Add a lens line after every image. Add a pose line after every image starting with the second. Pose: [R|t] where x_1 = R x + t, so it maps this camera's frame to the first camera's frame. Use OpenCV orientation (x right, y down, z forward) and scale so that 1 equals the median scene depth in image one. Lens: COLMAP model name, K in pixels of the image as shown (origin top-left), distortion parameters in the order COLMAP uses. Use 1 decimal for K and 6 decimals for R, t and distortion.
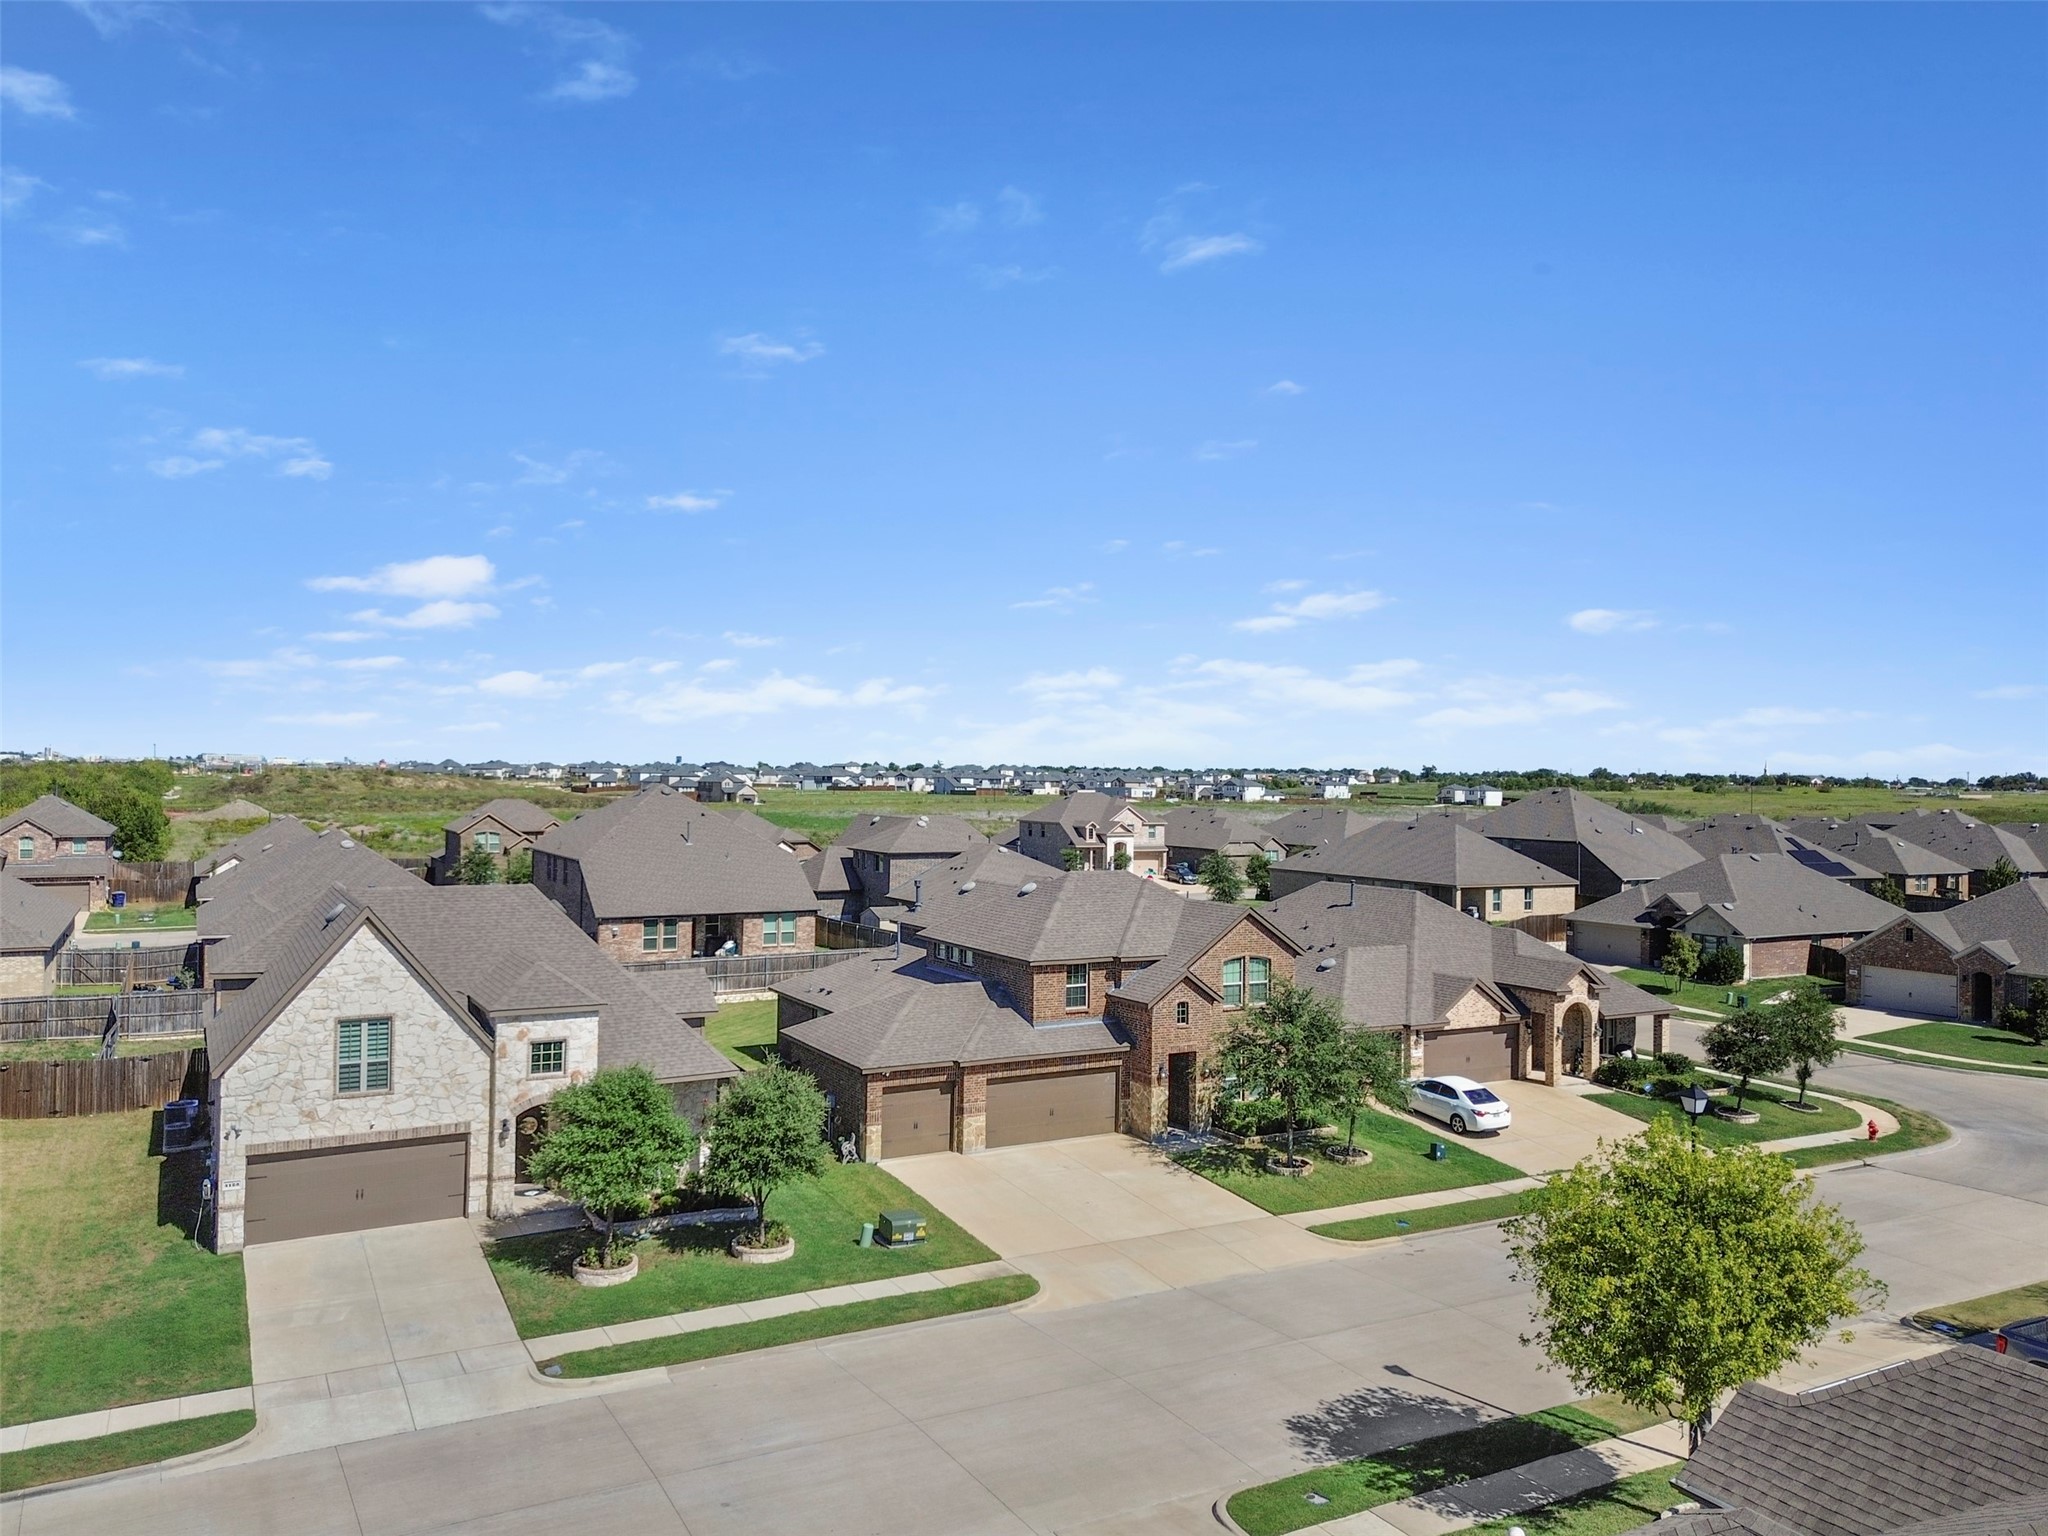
lens RADIAL K [[1456.0, 0, 1024.0], [0, 1456.0, 768.0], [0, 0, 1]] dist [0.046232, -0.034537]
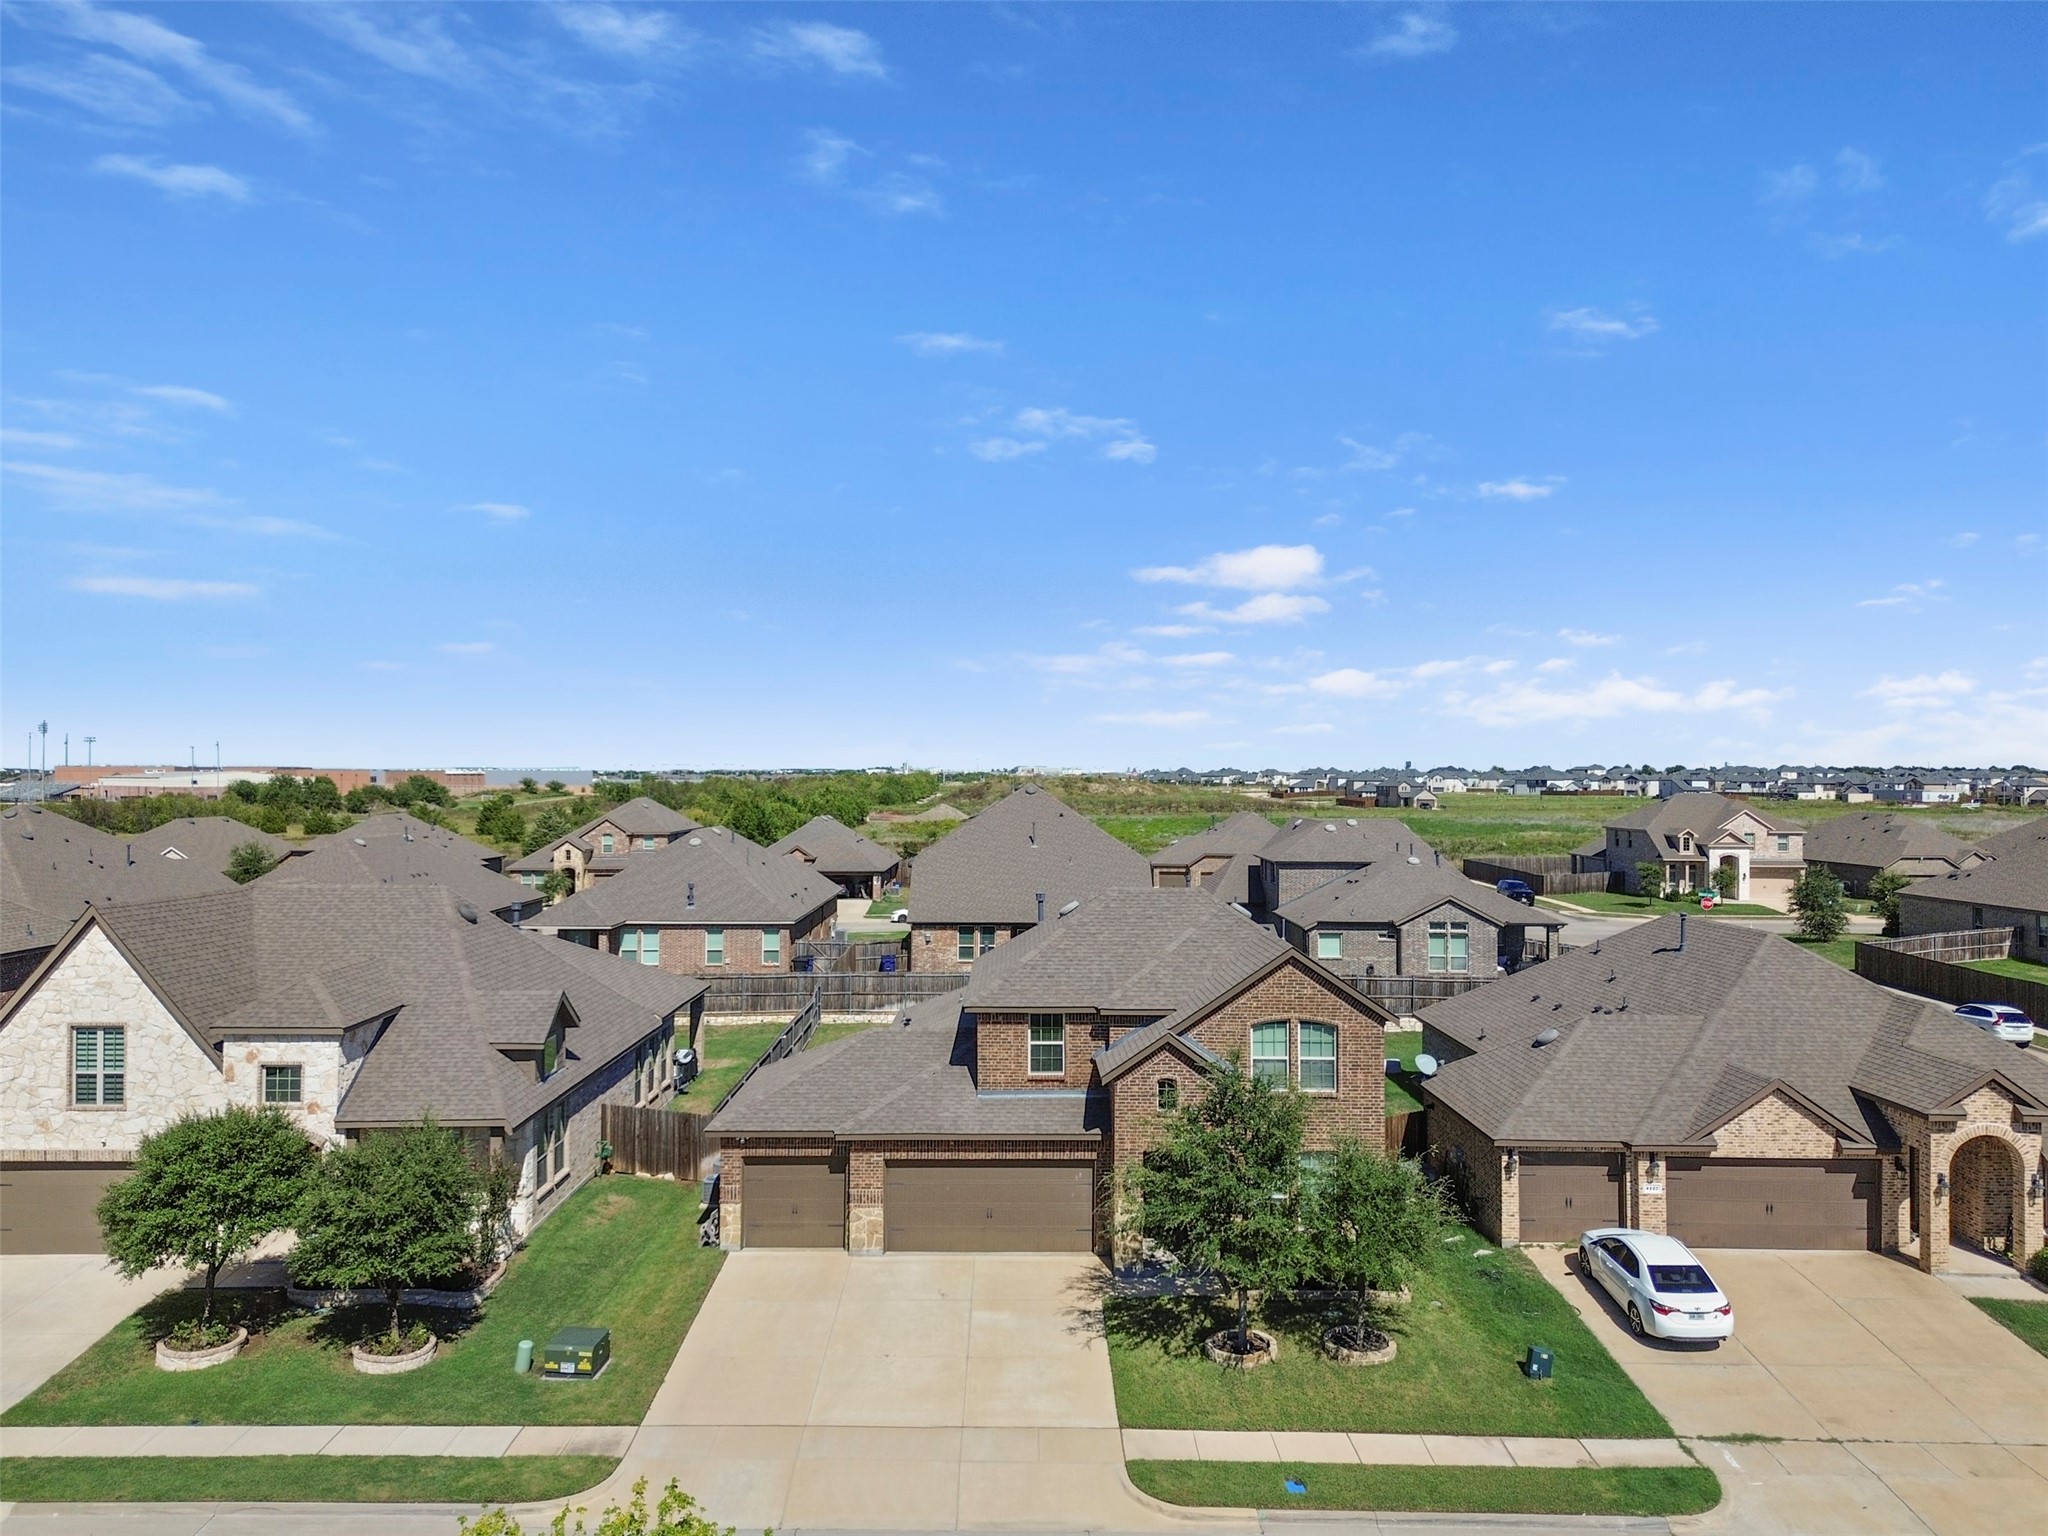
lens RADIAL K [[1456.0, 0, 1024.0], [0, 1456.0, 768.0], [0, 0, 1]] dist [0.046232, -0.034537]
pose [[0.875033, -0.013040, -0.483887, 0.384531], [0.010929, 0.999914, -0.007182, 0.015772], [0.483939, 0.000996, 0.875101, 0.351106]]
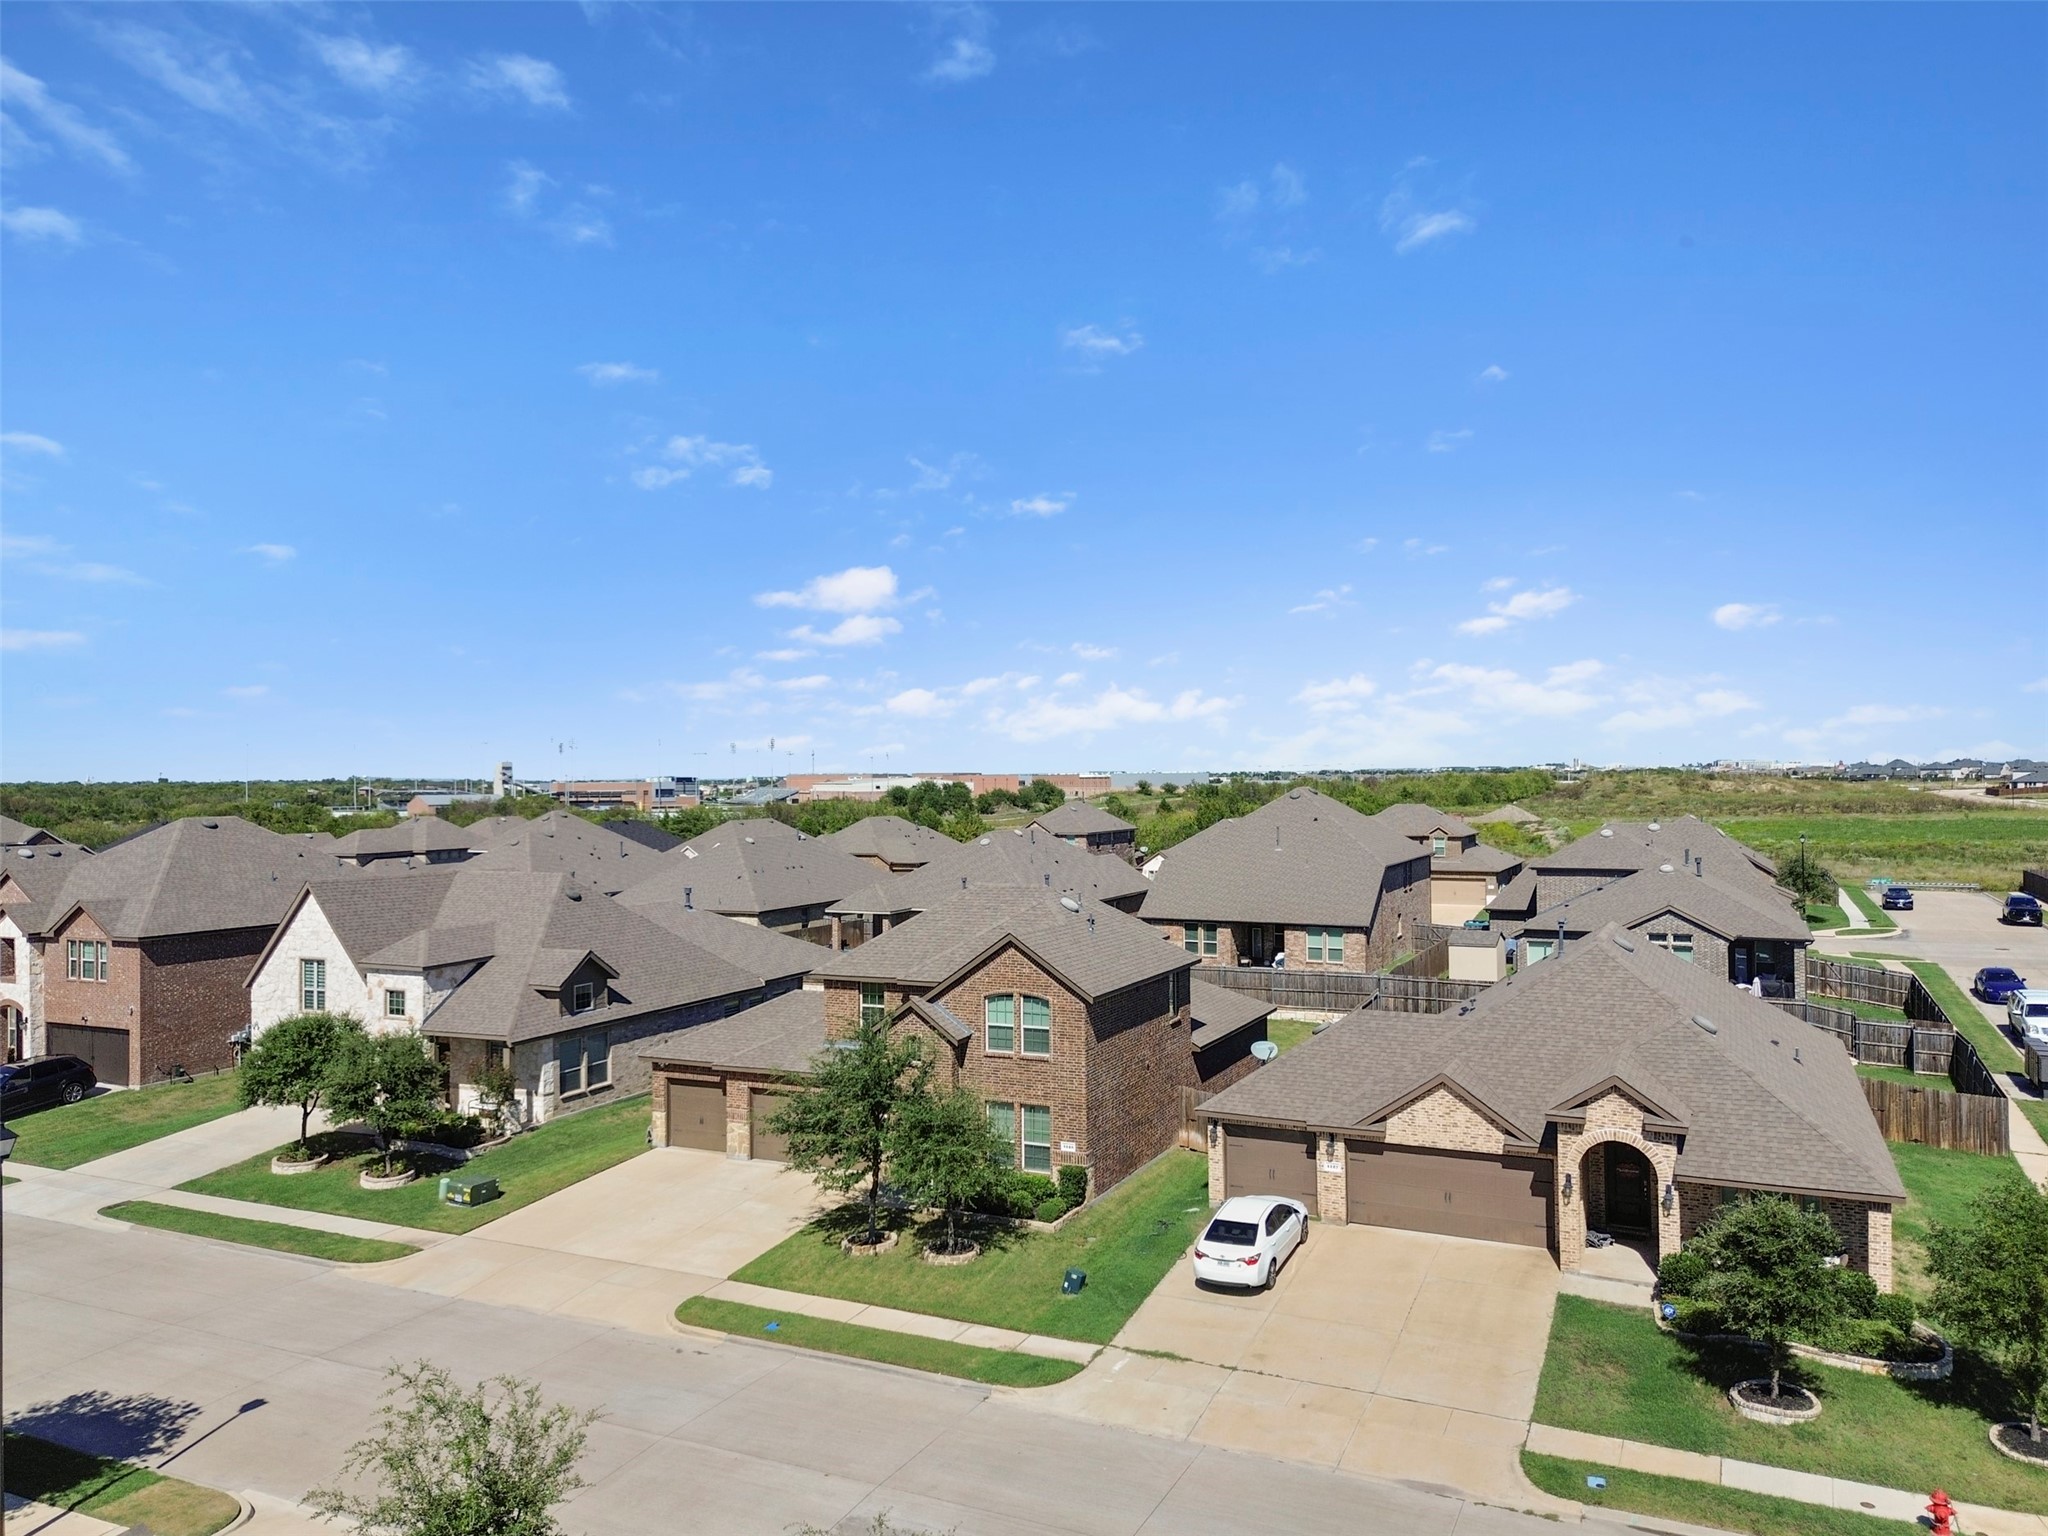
lens RADIAL K [[1474.8, 0, 1024.0], [0, 1474.8, 768.0], [0, 0, 1]] dist [0.054807, -0.035397]
pose [[0.583746, -0.024403, -0.811569, 0.852615], [0.021968, 0.999657, -0.014257, 0.015053], [0.811639, -0.009506, 0.584082, 0.535868]]
